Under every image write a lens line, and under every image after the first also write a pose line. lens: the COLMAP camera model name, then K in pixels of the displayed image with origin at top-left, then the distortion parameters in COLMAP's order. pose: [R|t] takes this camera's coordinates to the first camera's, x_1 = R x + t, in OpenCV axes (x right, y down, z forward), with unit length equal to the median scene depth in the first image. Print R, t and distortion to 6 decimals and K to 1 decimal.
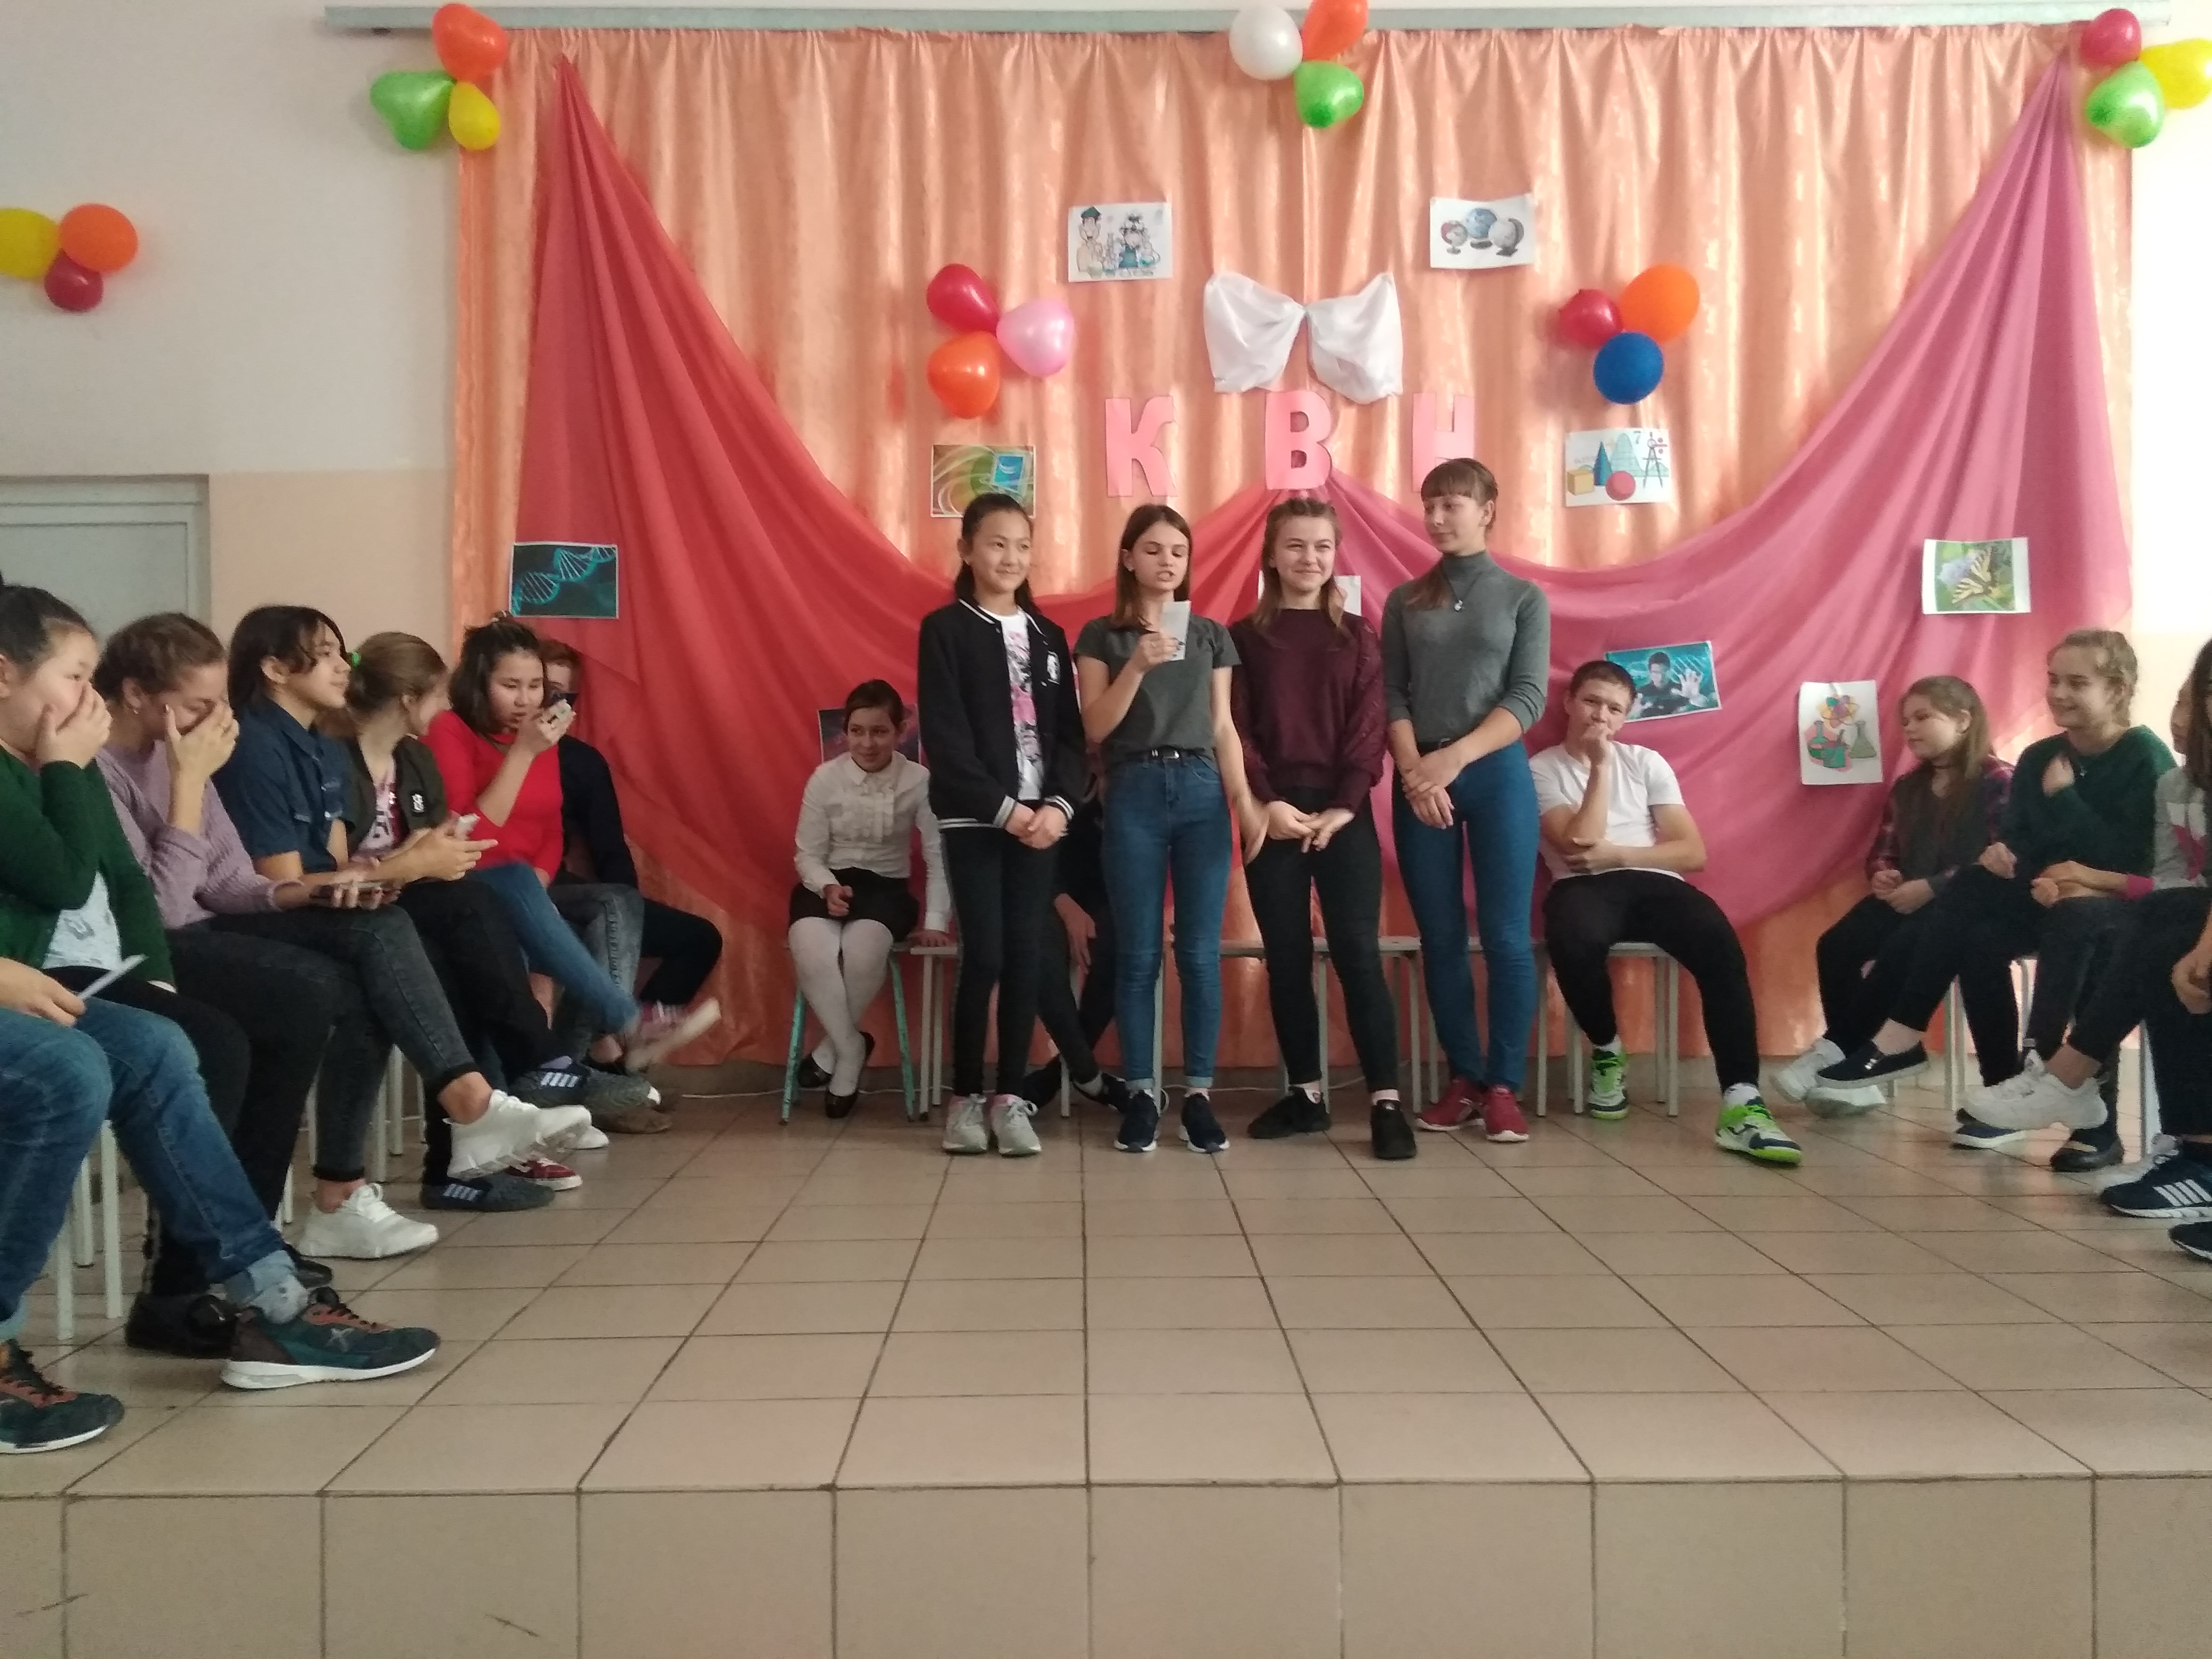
lens RADIAL K [[1765.3, 0, 1109.3], [0, 1765.3, 836.5], [0, 0, 1]] dist [0.086433, -0.117422]
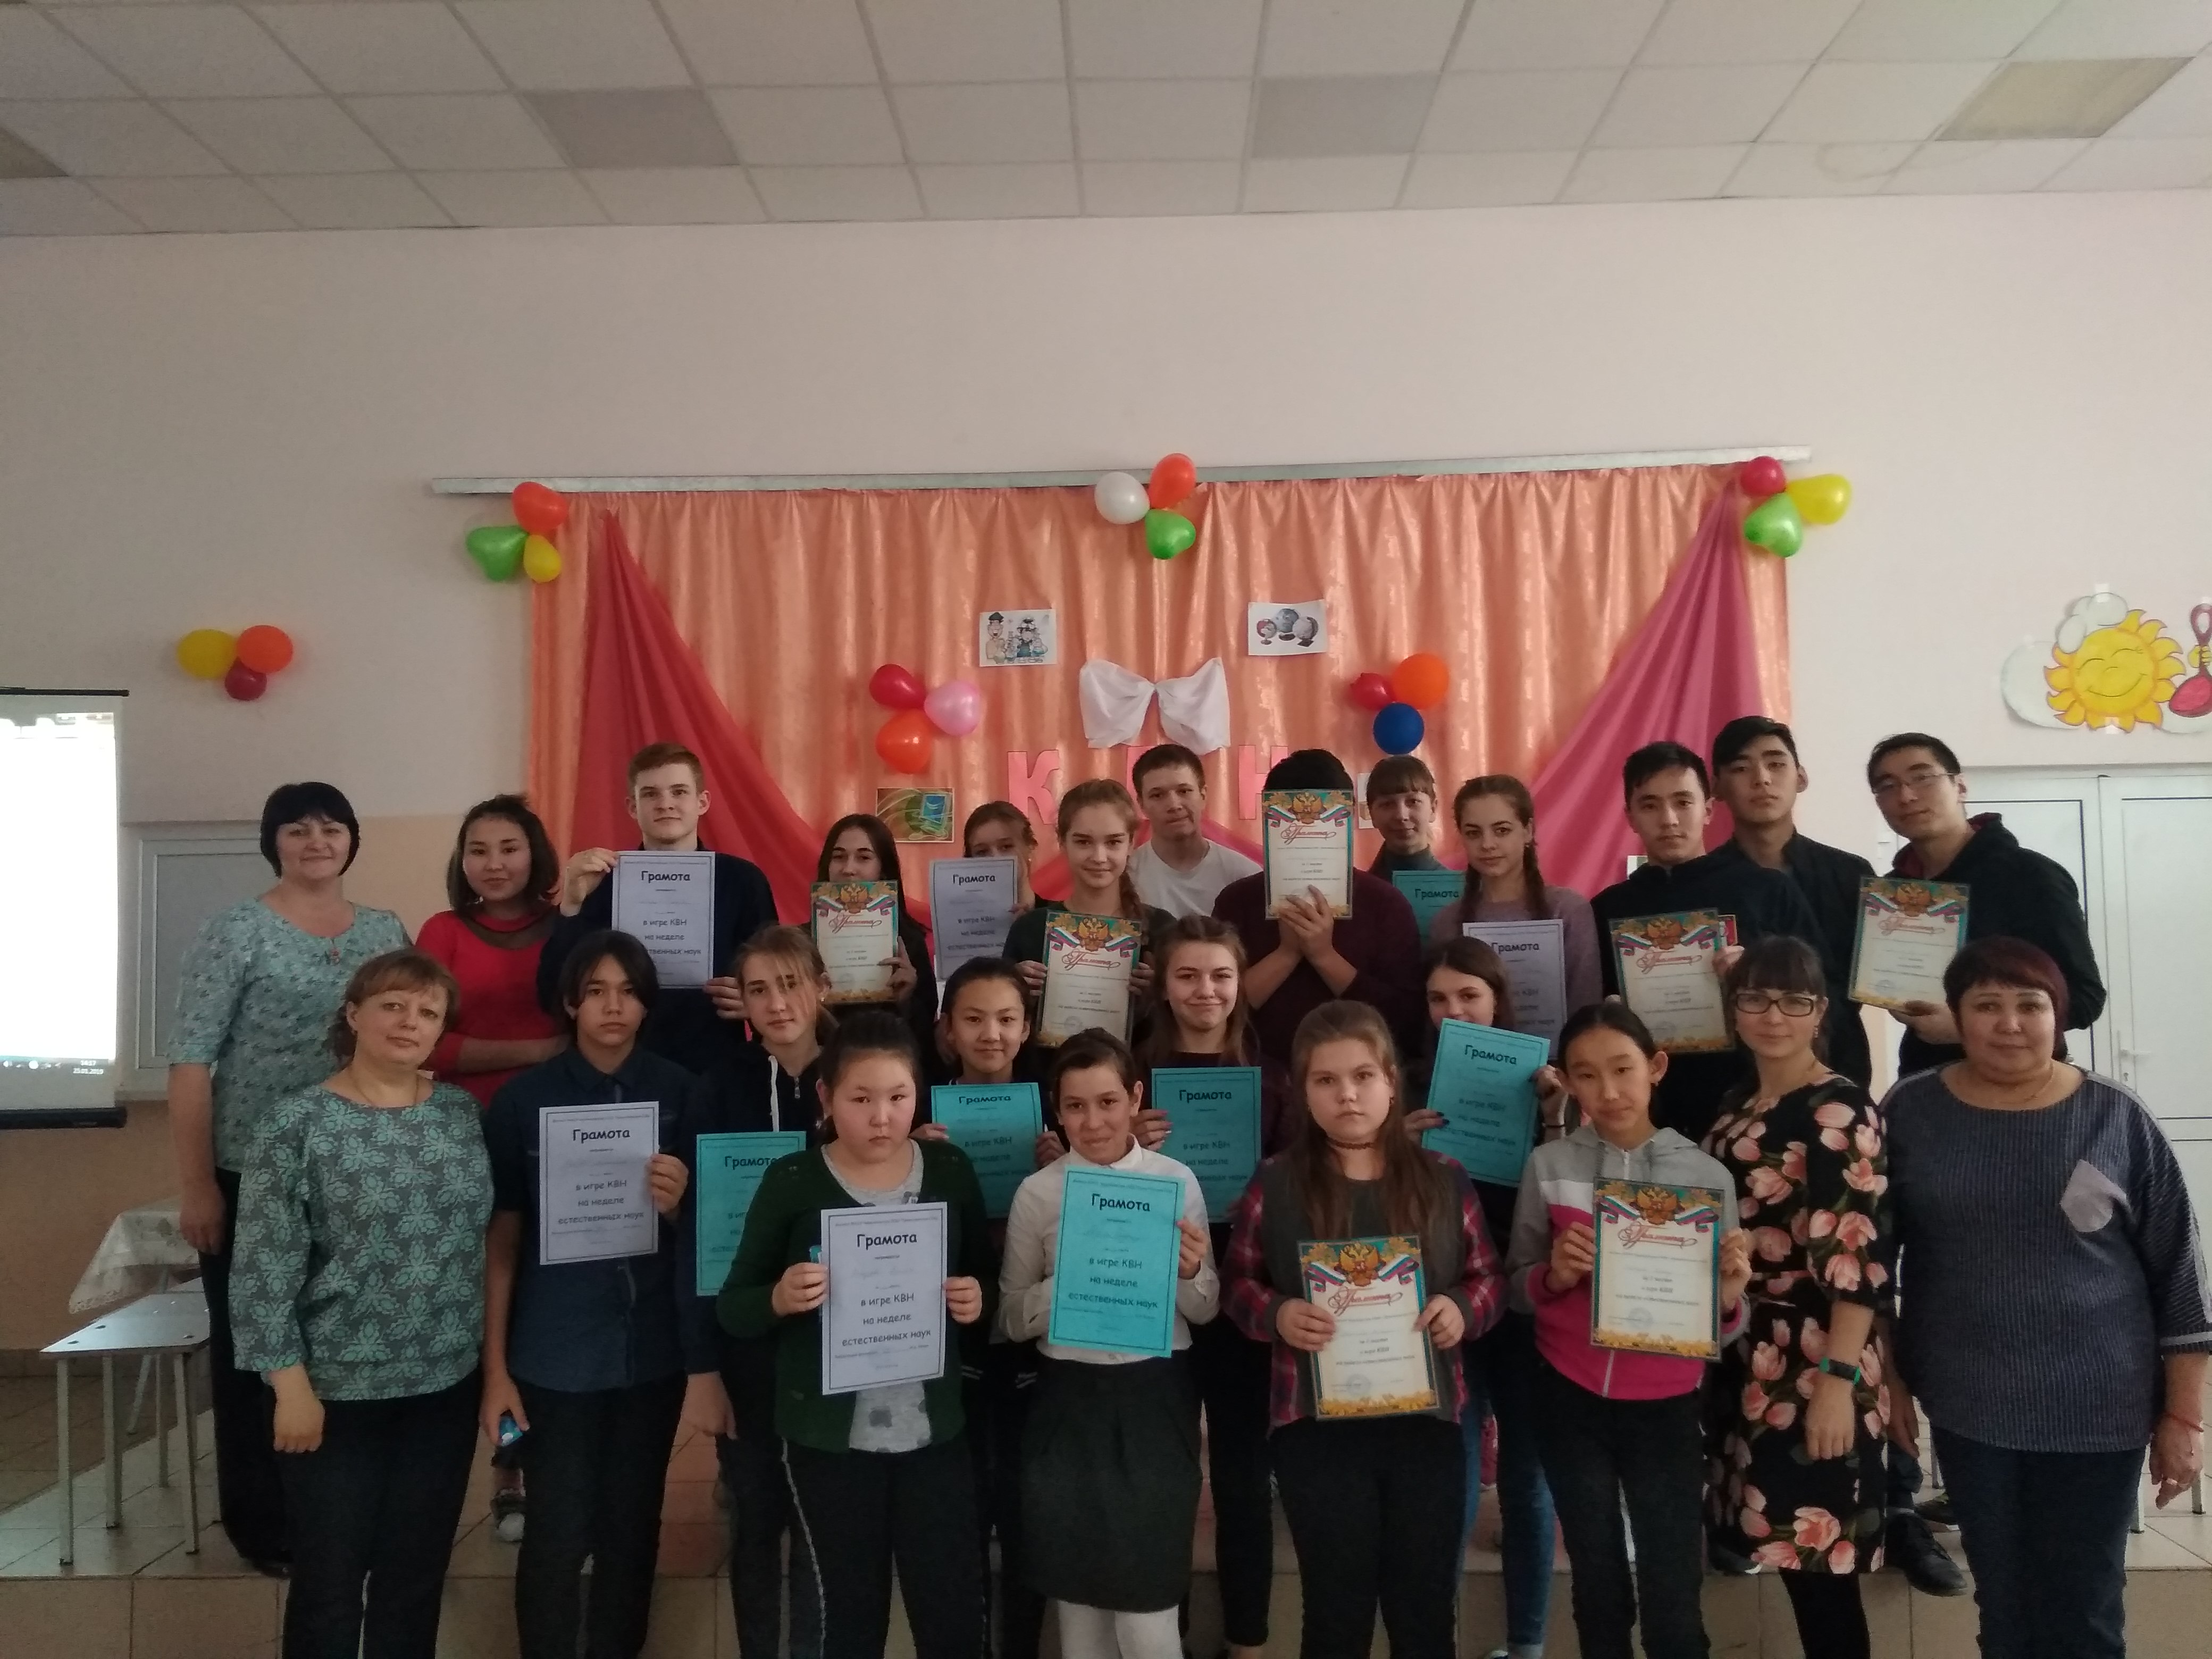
lens RADIAL K [[1765.3, 0, 1097.2], [0, 1765.3, 825.7], [0, 0, 1]] dist [0.086433, -0.117422]
pose [[0.999239, -0.010318, -0.037612, 0.114895], [0.007485, 0.997178, -0.074702, -0.092652], [0.038277, 0.074363, 0.996496, -0.316426]]
